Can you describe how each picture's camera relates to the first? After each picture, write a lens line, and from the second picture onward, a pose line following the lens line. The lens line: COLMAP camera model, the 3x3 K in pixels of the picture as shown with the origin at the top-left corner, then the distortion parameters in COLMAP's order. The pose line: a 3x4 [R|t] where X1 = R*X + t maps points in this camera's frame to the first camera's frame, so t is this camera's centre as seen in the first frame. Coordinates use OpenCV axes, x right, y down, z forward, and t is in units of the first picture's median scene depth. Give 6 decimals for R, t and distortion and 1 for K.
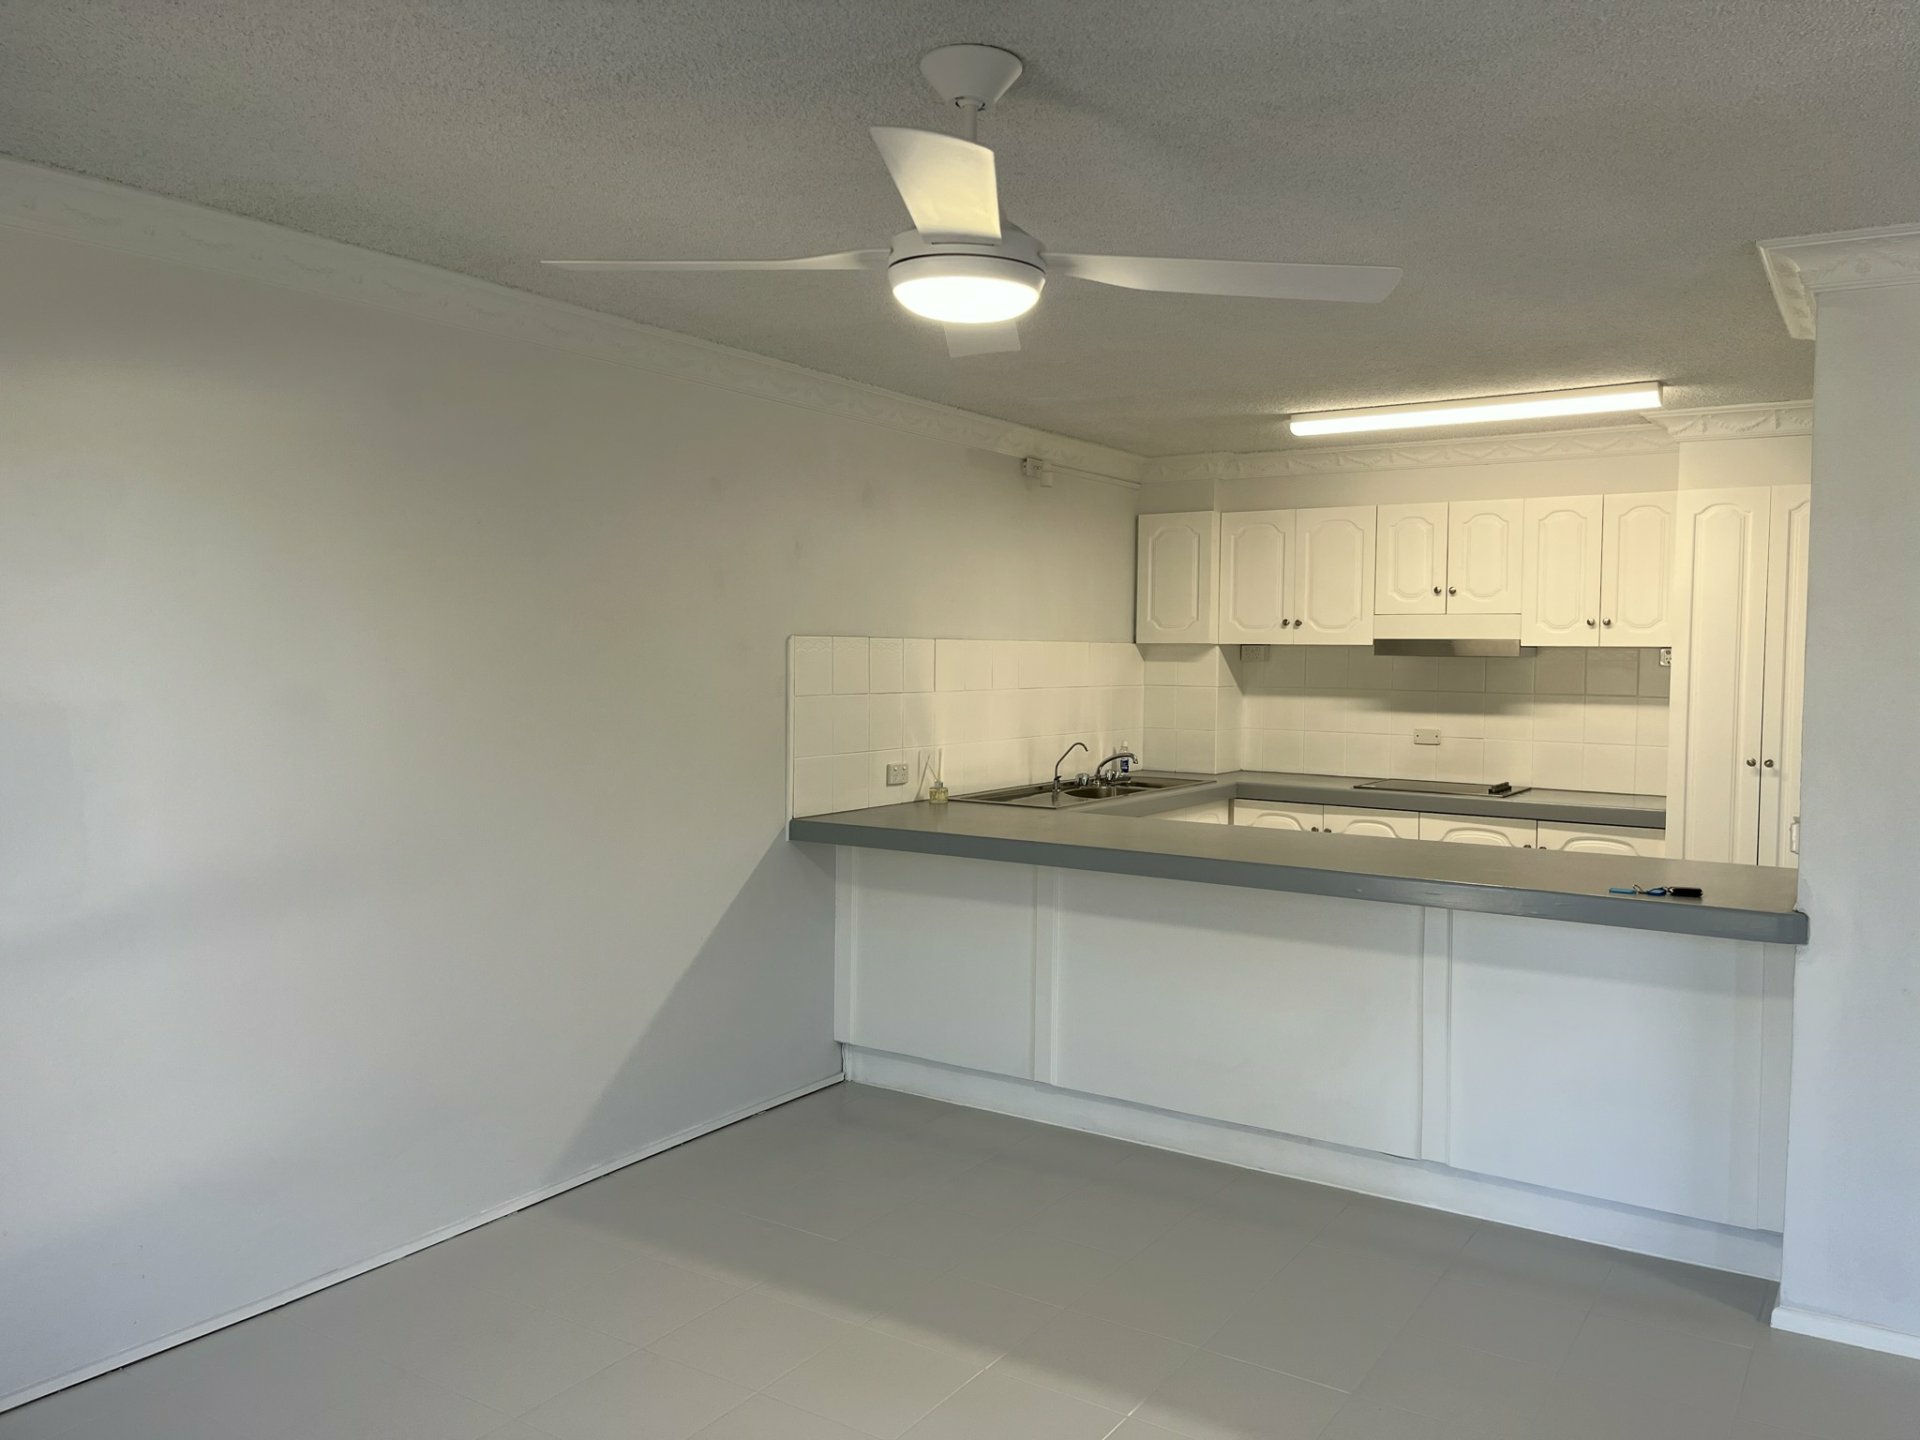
lens RADIAL K [[1432.3, 0, 960.0], [0, 1432.3, 720.0], [0, 0, 1]] dist [0.056698, -0.071472]
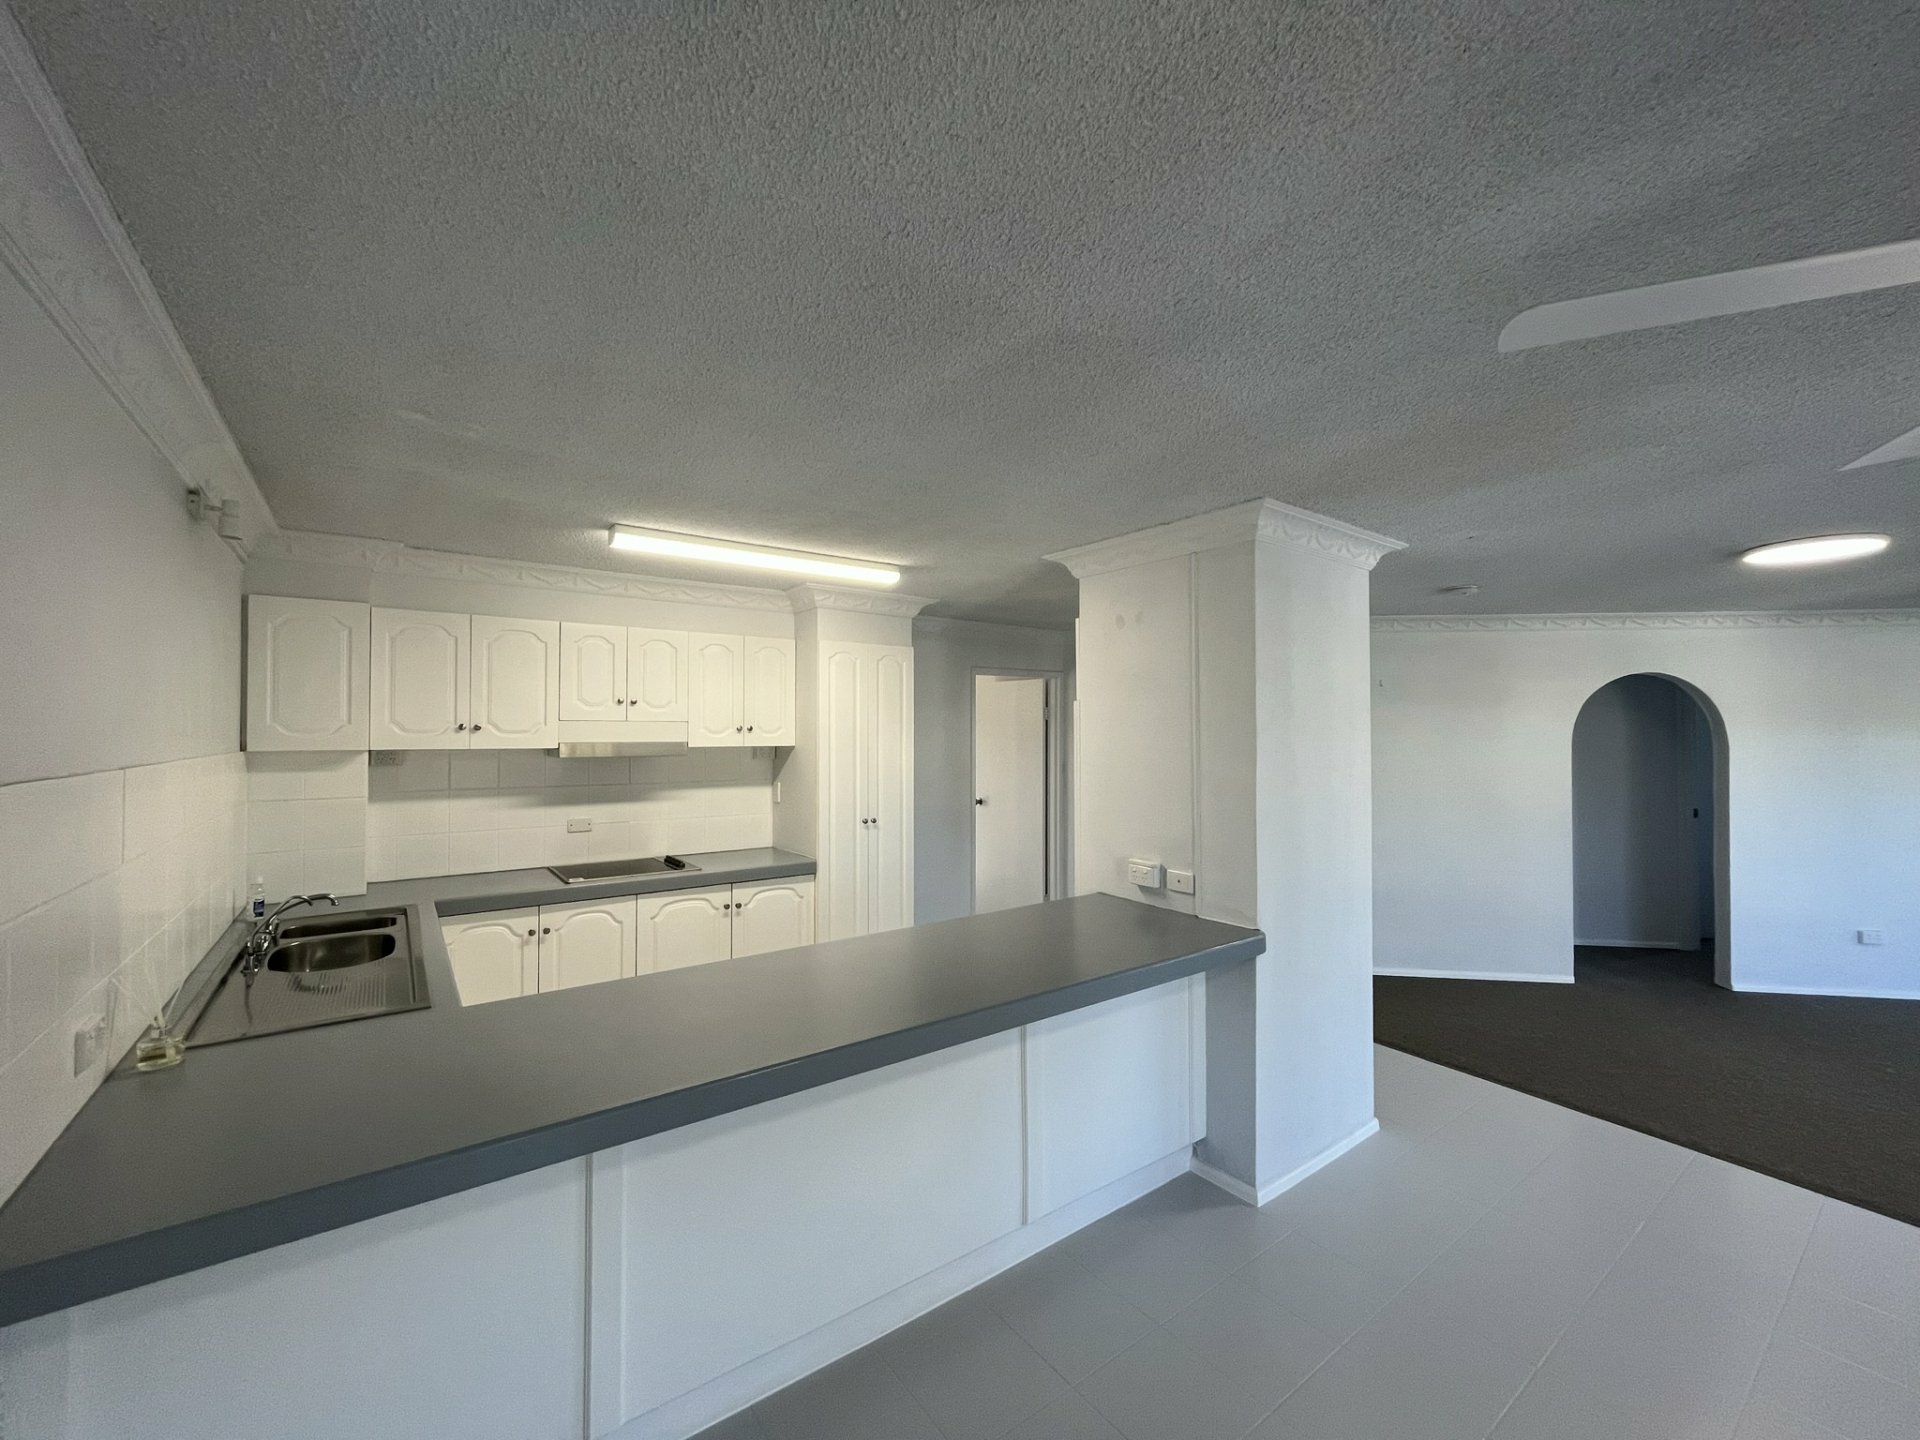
lens RADIAL K [[777.3, 0, 960.0], [0, 777.3, 720.0], [0, 0, 1]] dist [0.000840, 0.000026]
pose [[0.325018, 0.002842, 0.945704, -0.182939], [0.044205, 0.998857, -0.018194, -0.052806], [-0.944674, 0.047719, 0.324521, 0.555945]]
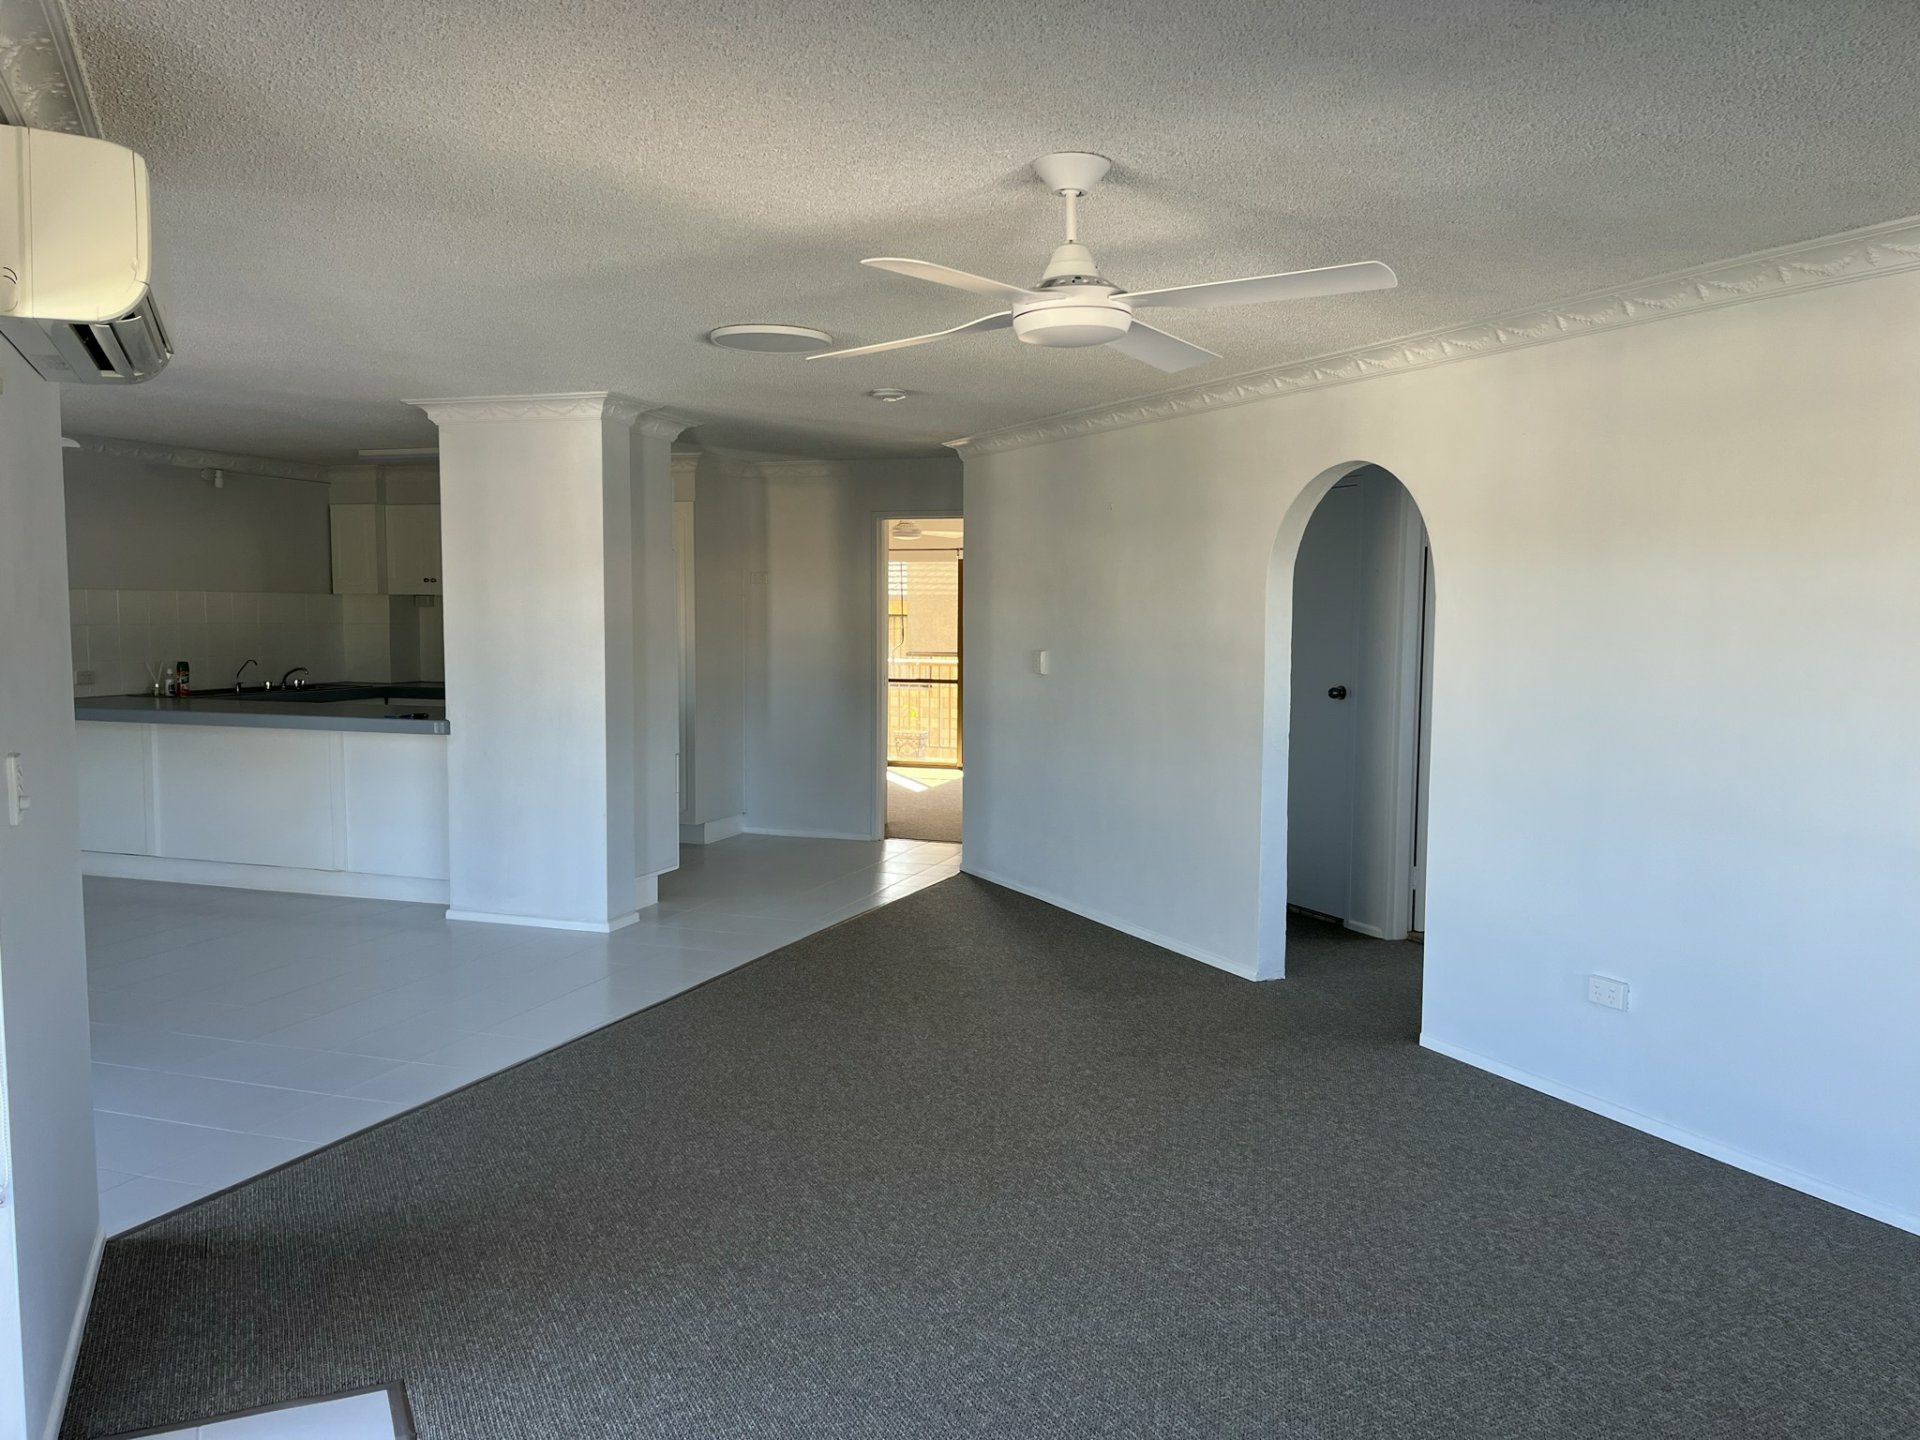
lens RADIAL K [[1452.2, 0, 960.0], [0, 1452.2, 720.0], [0, 0, 1]] dist [0.046809, 0.000858]
pose [[0.971000, -0.023470, 0.237924, 0.441854], [0.016384, 0.999363, 0.031716, 0.042690], [-0.238517, -0.026898, 0.970766, -0.683189]]
